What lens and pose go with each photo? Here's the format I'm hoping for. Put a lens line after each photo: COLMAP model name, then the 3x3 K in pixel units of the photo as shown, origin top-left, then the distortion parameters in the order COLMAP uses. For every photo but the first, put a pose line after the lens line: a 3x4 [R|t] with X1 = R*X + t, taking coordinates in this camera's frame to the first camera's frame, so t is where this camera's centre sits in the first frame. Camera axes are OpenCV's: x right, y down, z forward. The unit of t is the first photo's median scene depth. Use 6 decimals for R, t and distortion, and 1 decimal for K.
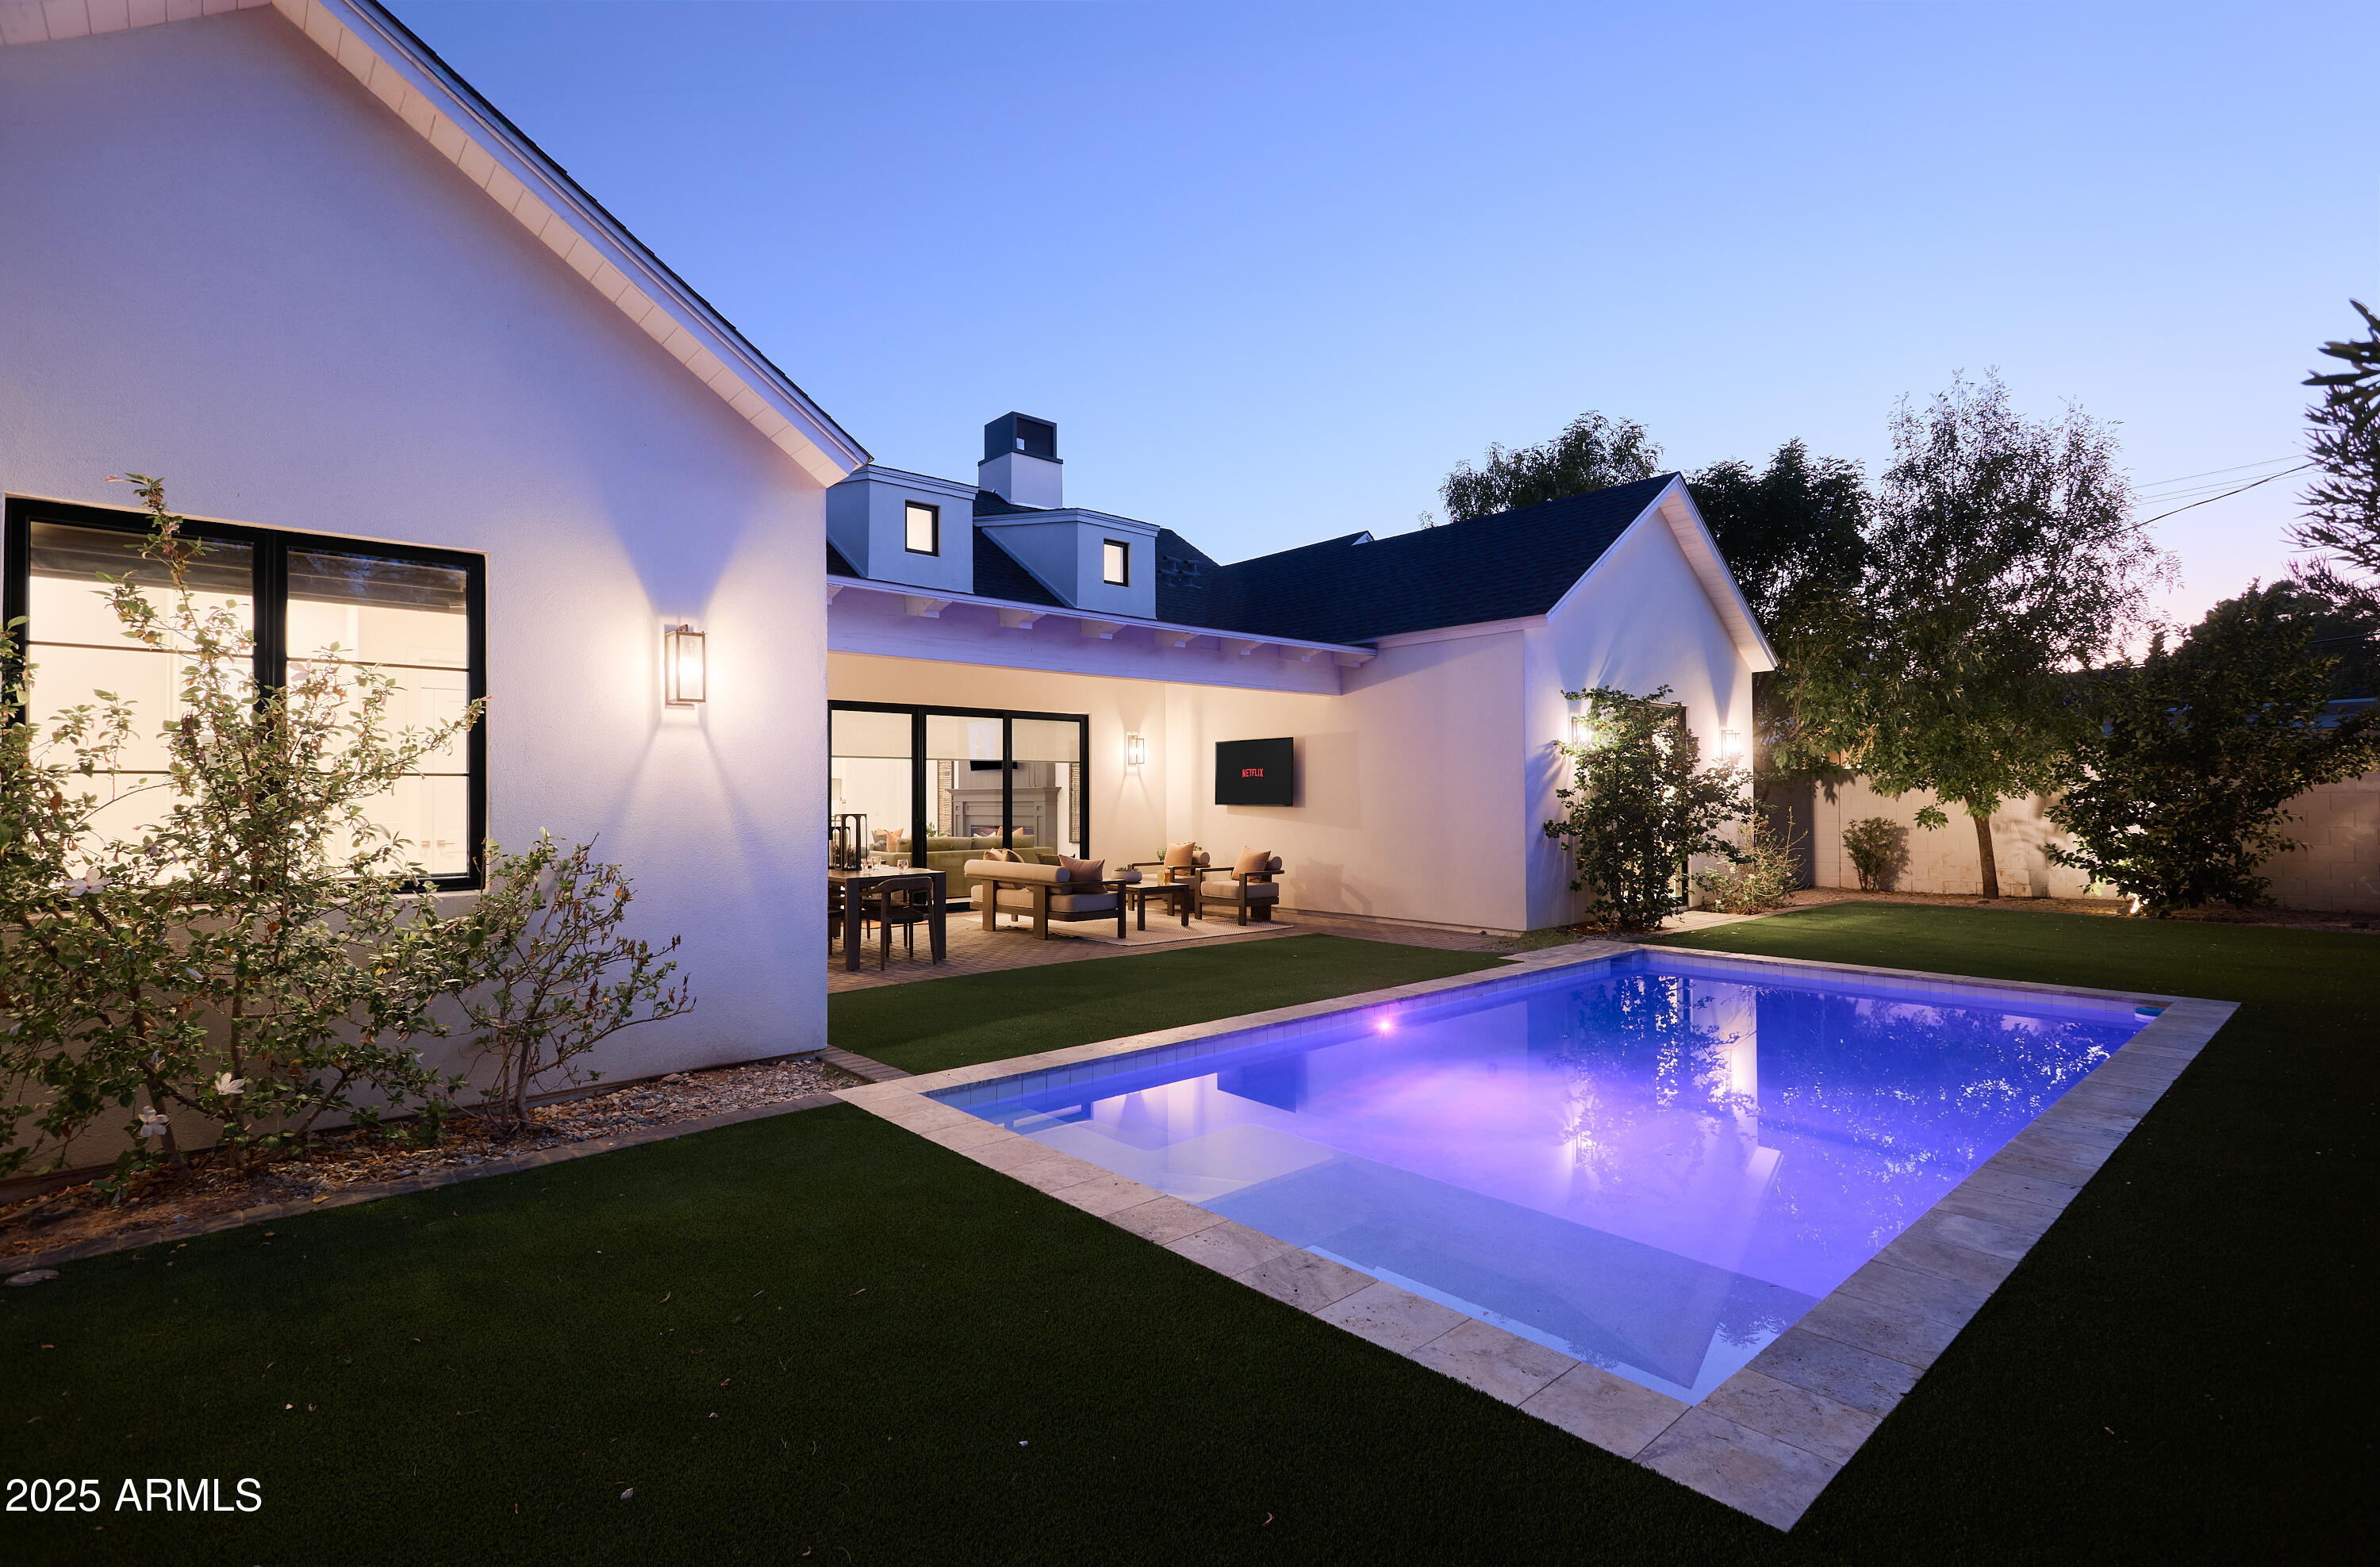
lens RADIAL K [[1094.2, 0, 1188.7], [0, 1094.2, 785.9], [0, 0, 1]] dist [0.003594, -0.001287]
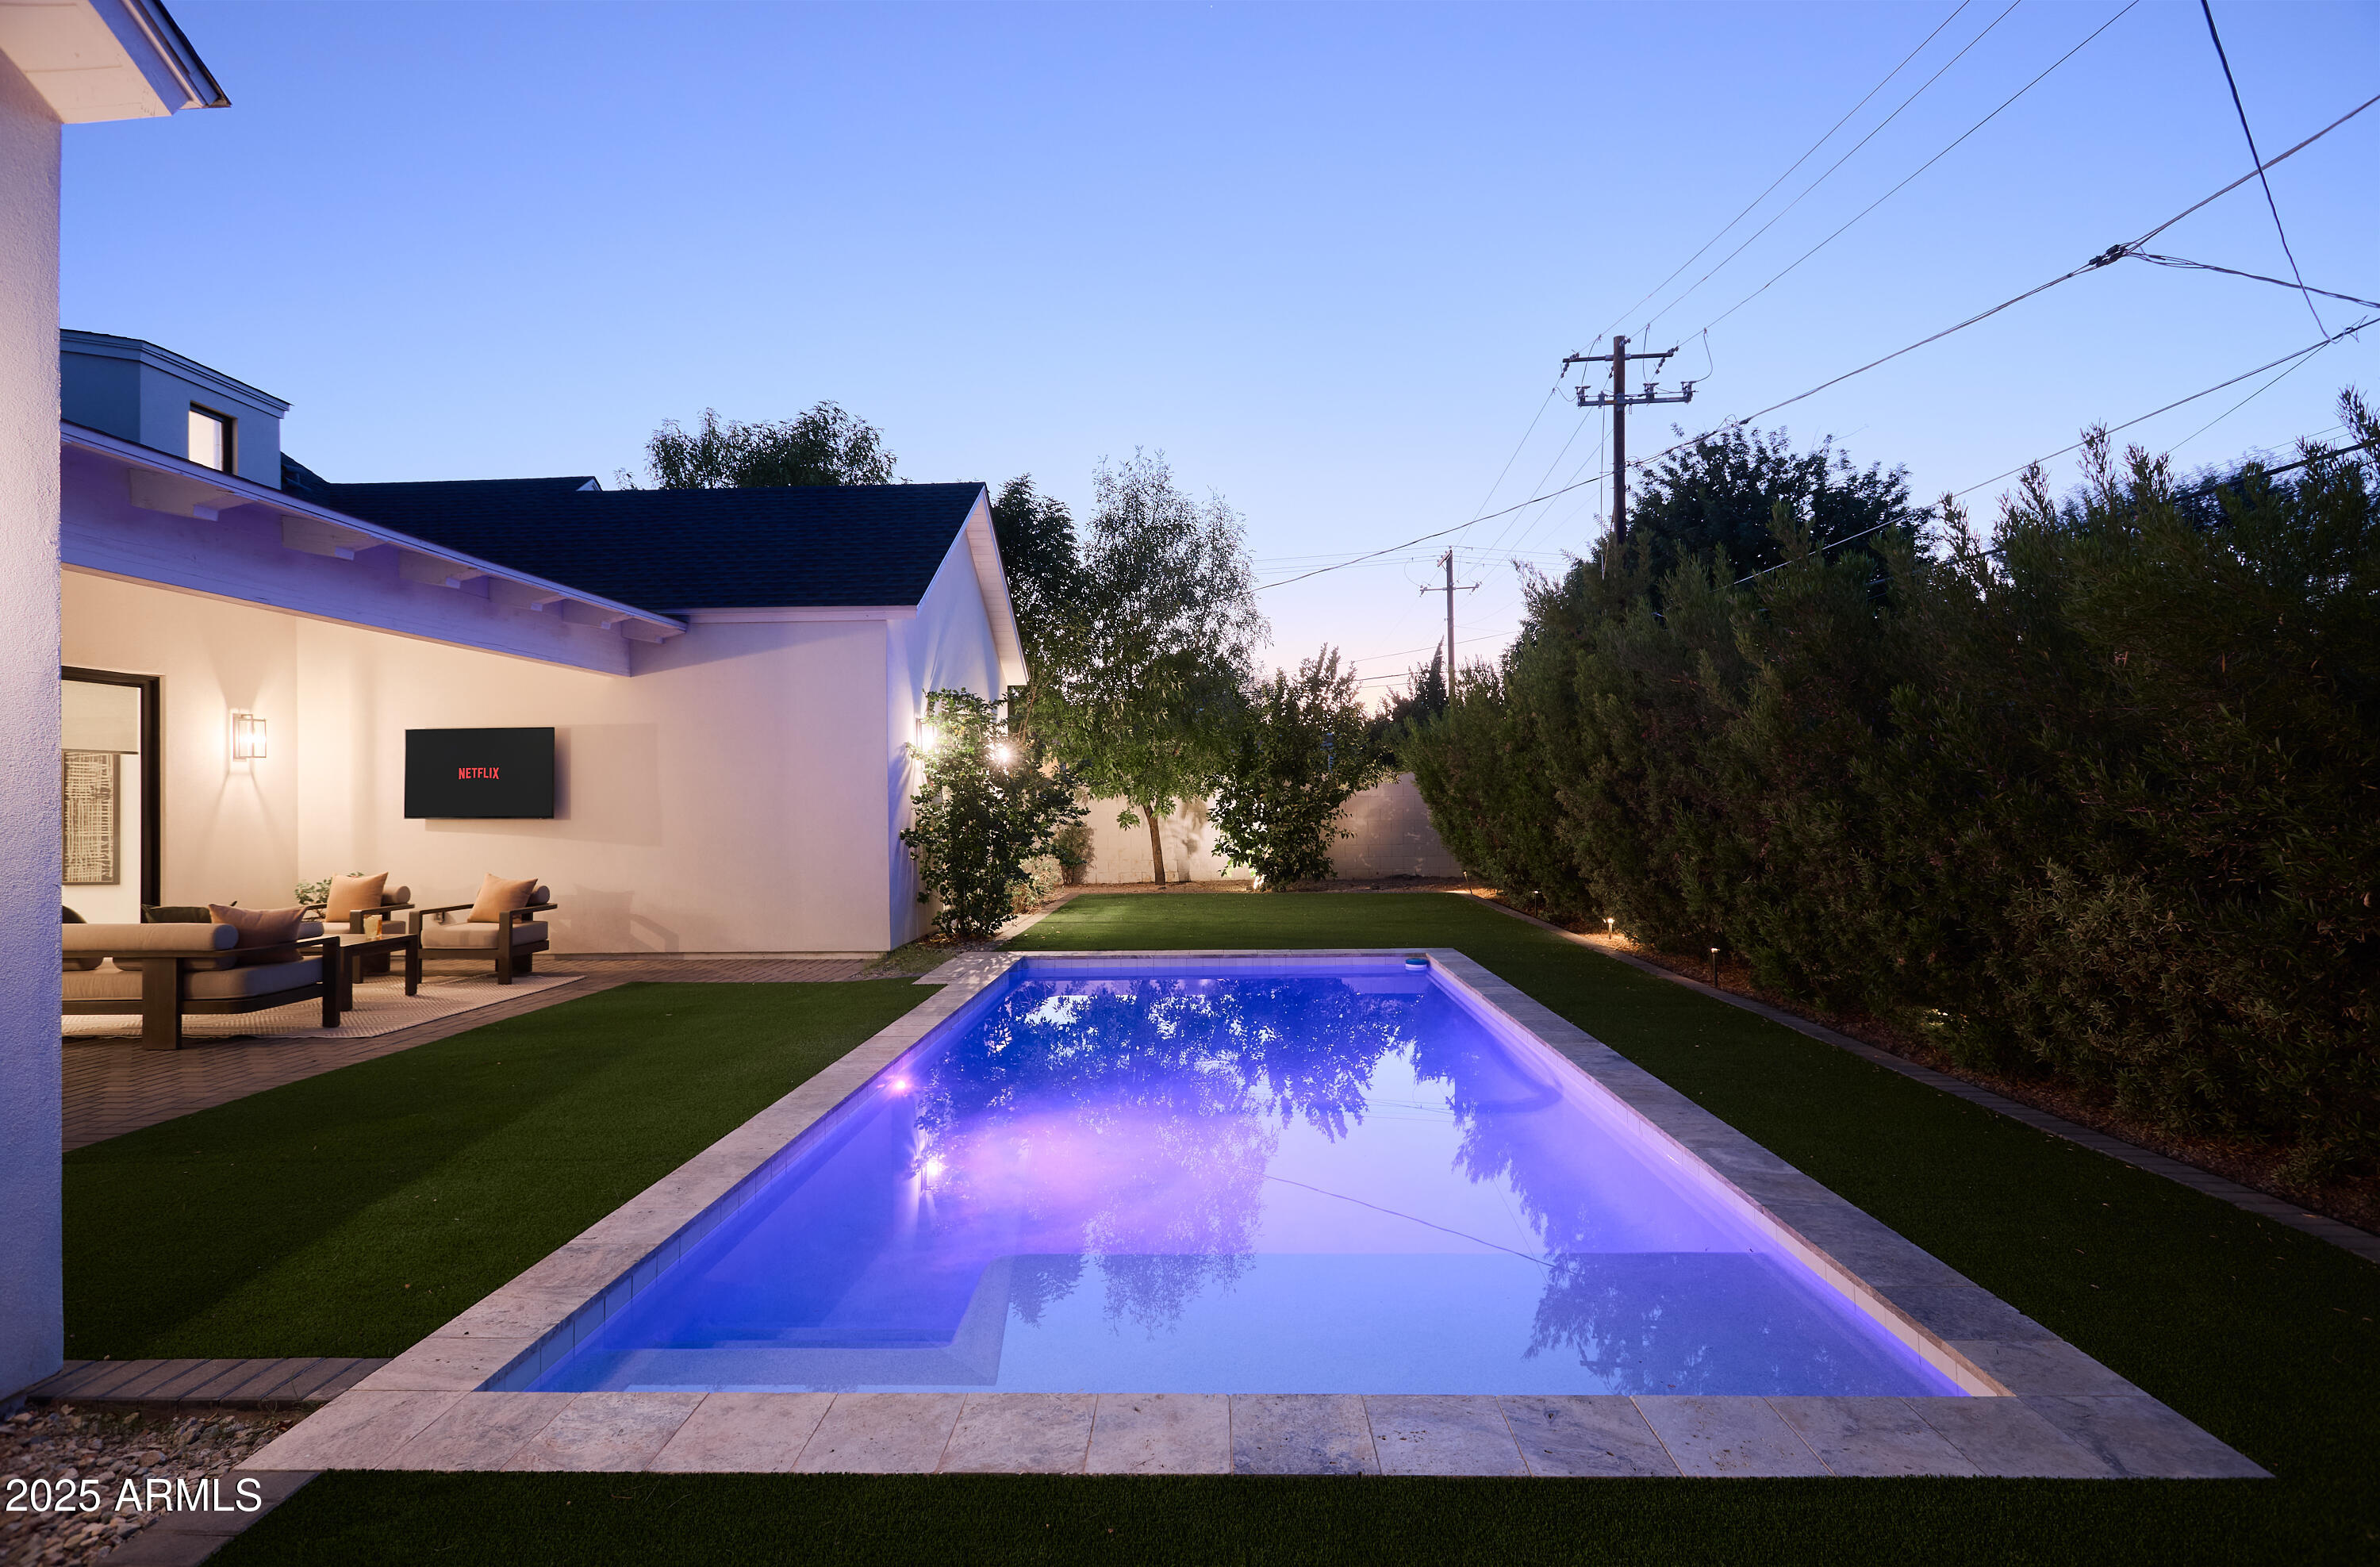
lens RADIAL K [[1094.2, 0, 1178.2], [0, 1094.2, 789.3], [0, 0, 1]] dist [0.003594, -0.001287]
pose [[0.691333, 0.002921, 0.722530, -0.161708], [0.000251, 0.999991, -0.004283, 0.001805], [-0.722536, 0.003142, 0.691326, 0.171288]]
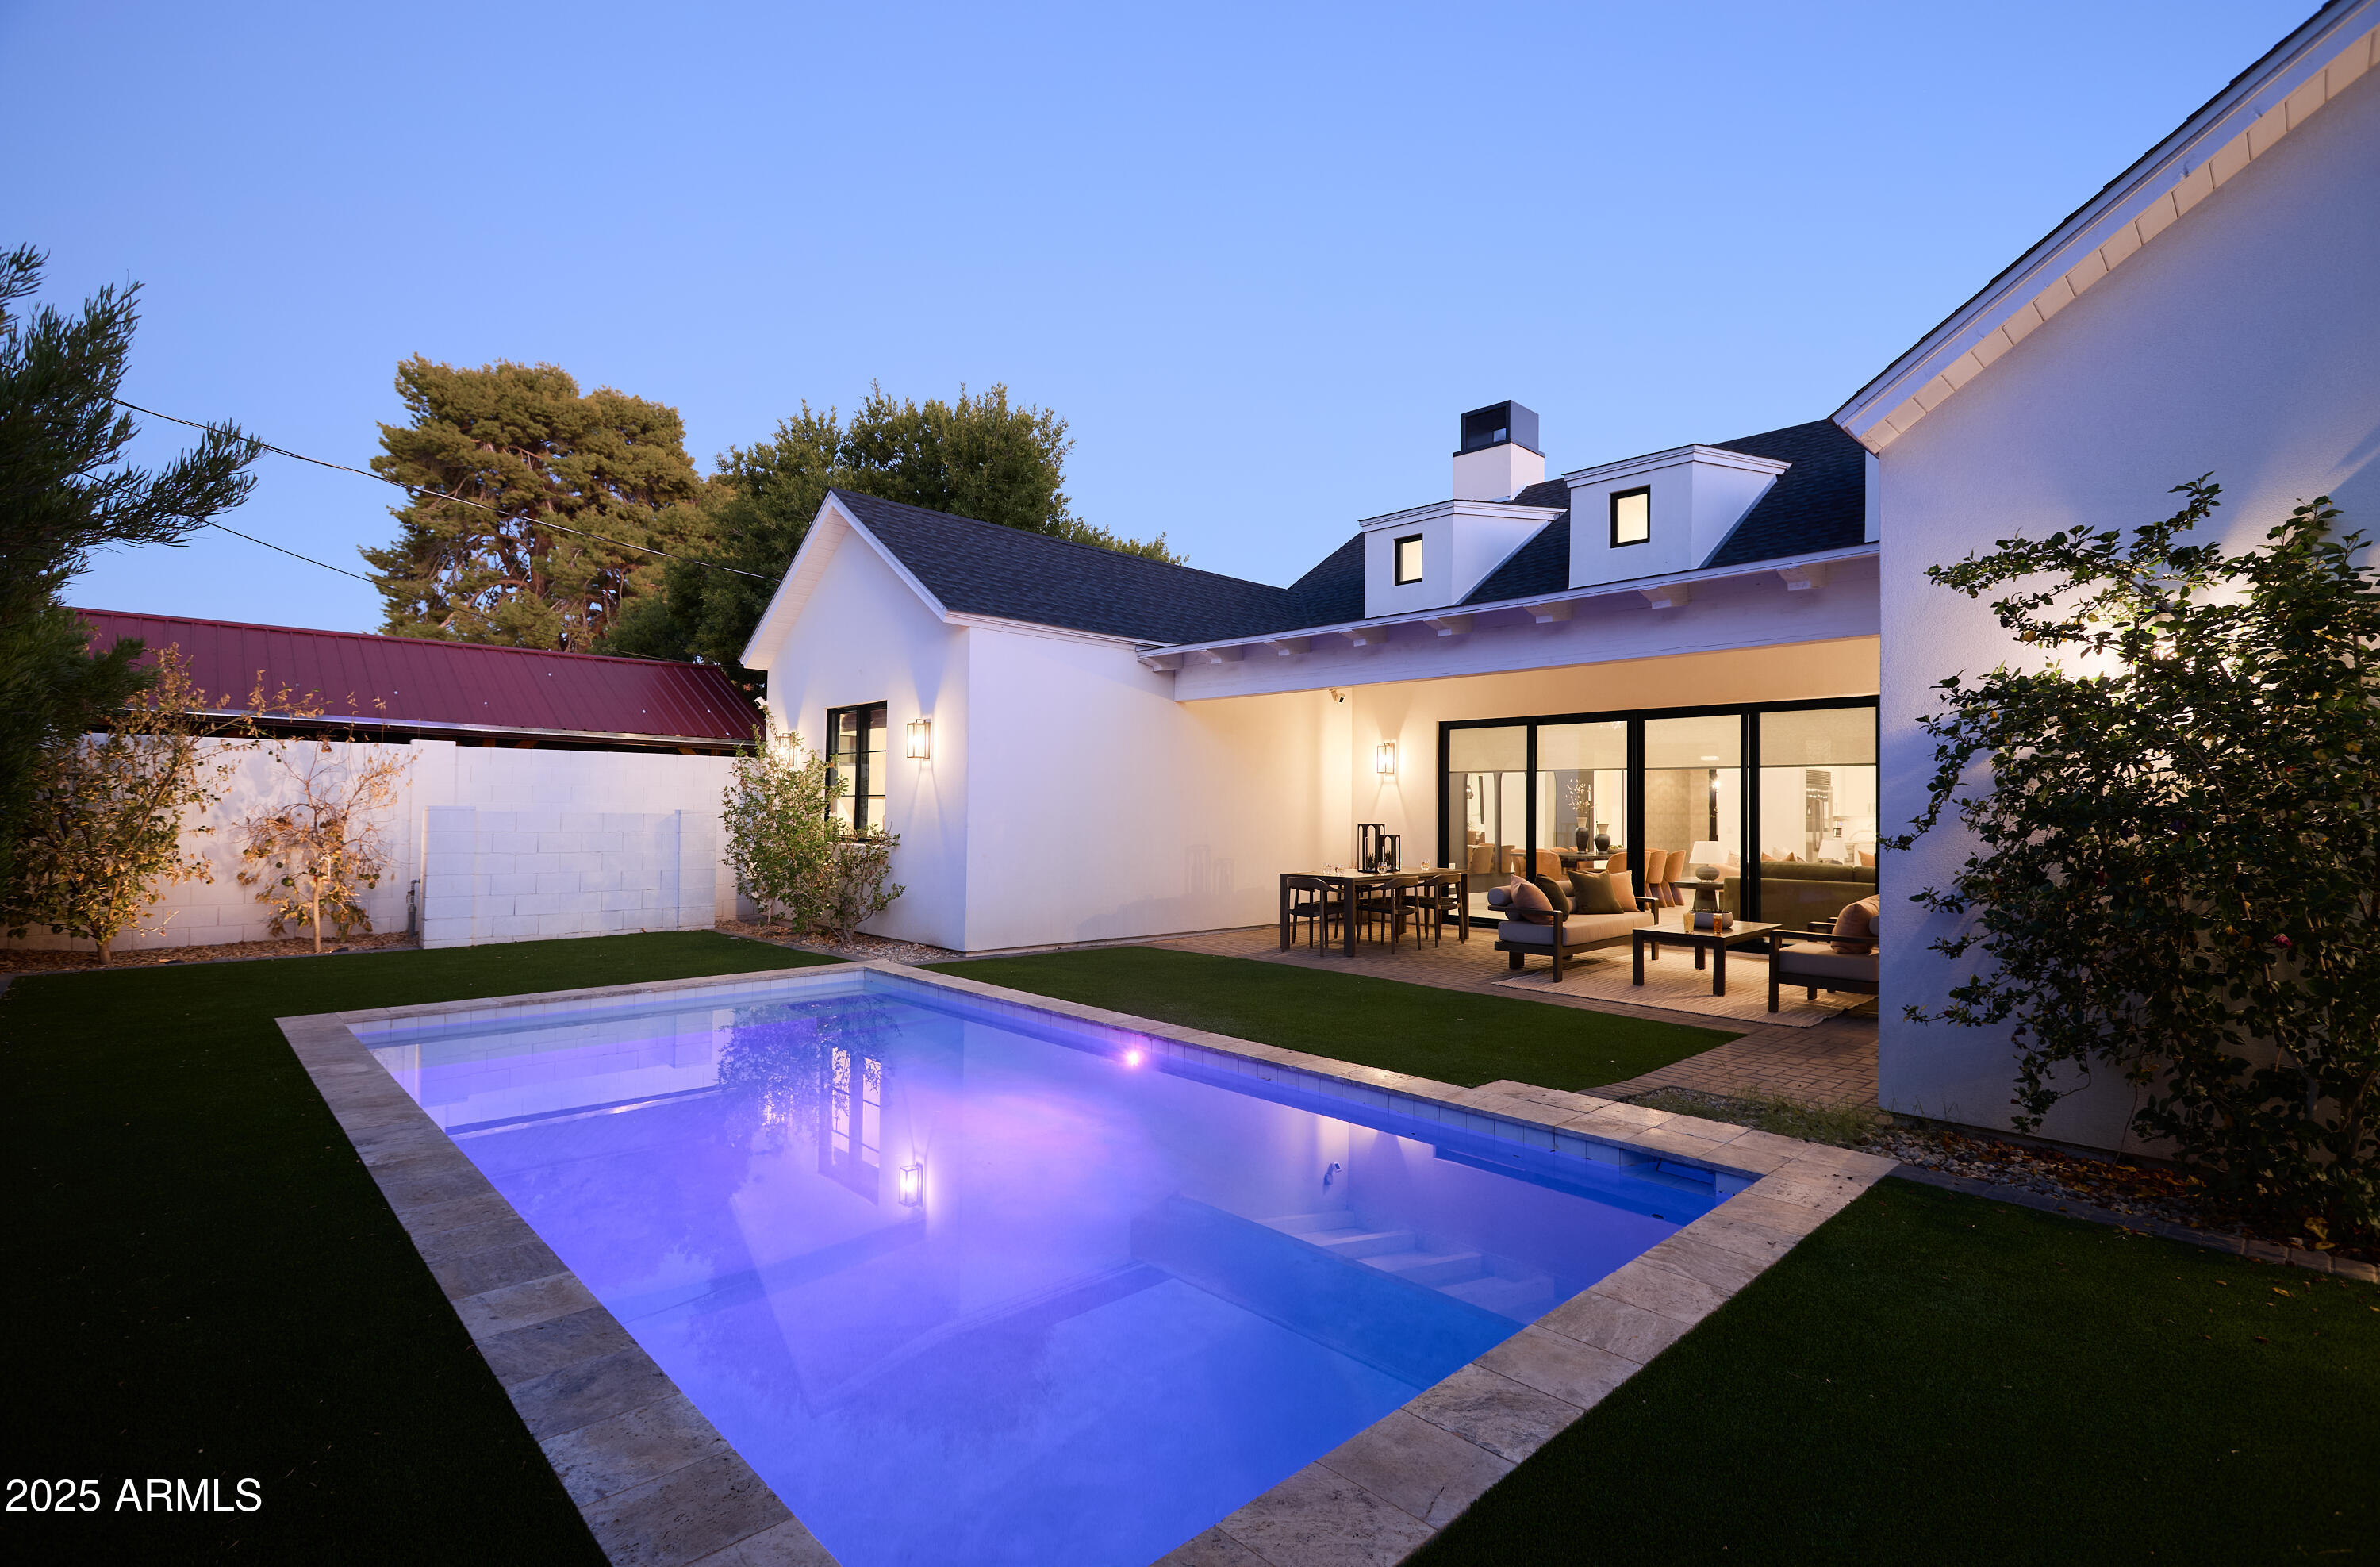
lens RADIAL K [[1094.2, 0, 1183.7], [0, 1094.2, 780.0], [0, 0, 1]] dist [0.003594, -0.001287]
pose [[0.031700, -0.022666, -0.999240, 0.663996], [0.001594, 0.999743, -0.022626, 0.004342], [0.999496, -0.000876, 0.031728, 0.608907]]
